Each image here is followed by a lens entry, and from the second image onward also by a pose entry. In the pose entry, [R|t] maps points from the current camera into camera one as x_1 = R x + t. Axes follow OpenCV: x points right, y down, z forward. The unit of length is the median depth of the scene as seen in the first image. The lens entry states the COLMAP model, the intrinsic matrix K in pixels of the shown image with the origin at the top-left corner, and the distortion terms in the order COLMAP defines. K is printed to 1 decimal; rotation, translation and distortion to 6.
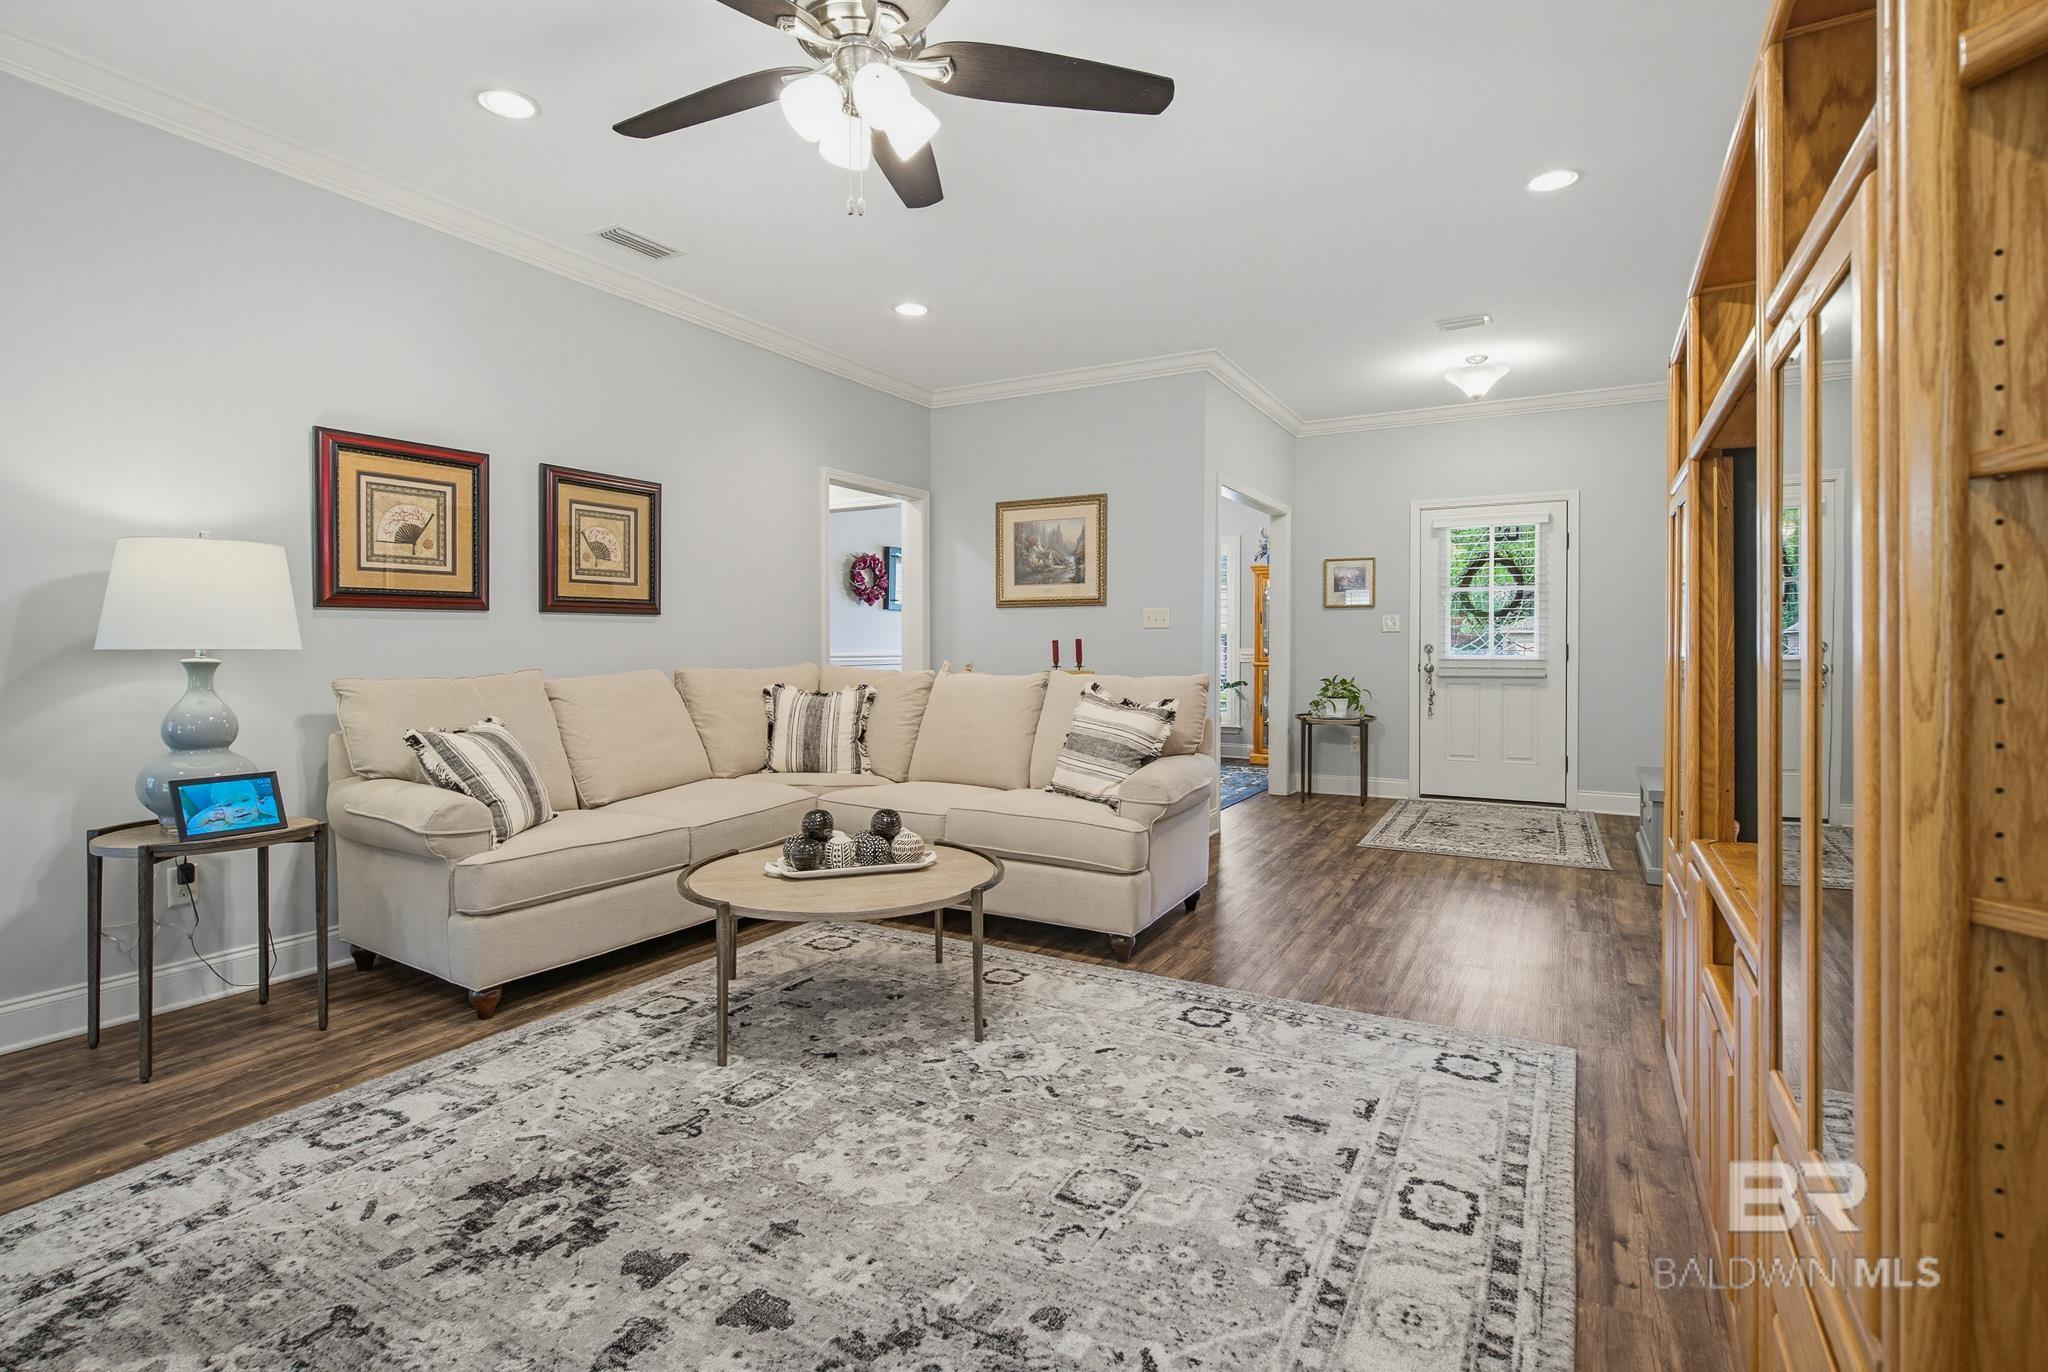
lens RADIAL K [[983.7, 0, 985.5], [0, 983.7, 676.3], [0, 0, 1]] dist [-0.000763, 0.000221]
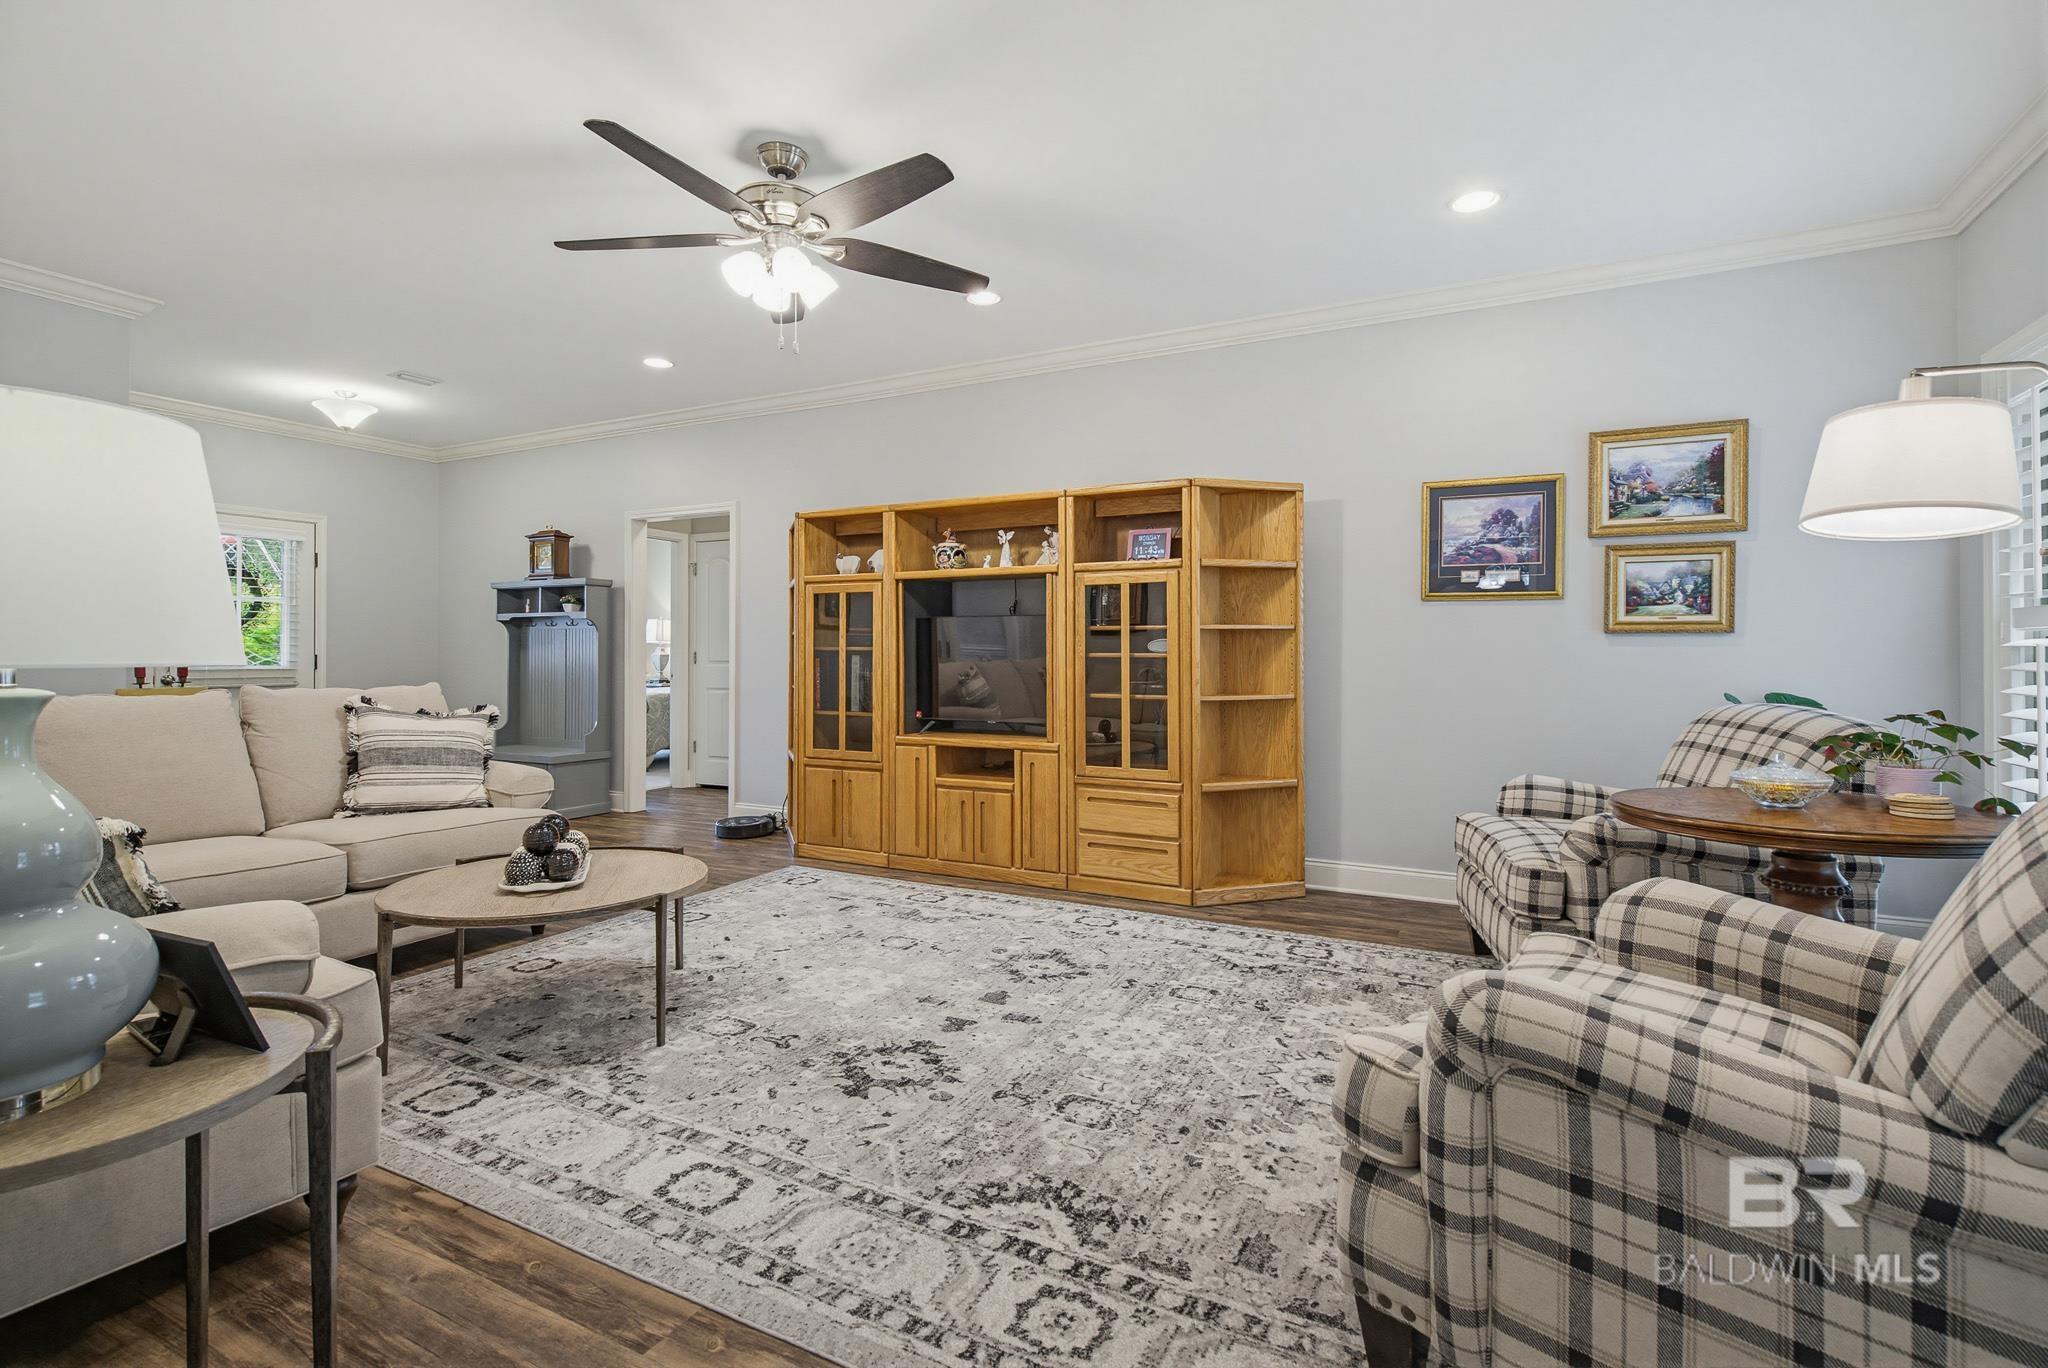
lens RADIAL K [[969.8, 0, 1065.9], [0, 969.8, 667.5], [0, 0, 1]] dist [0.006638, -0.000545]
pose [[-0.087744, -0.011134, 0.996081, -1.614518], [0.030477, 0.999439, 0.013856, -0.022097], [-0.995677, 0.031573, -0.087355, 0.757881]]
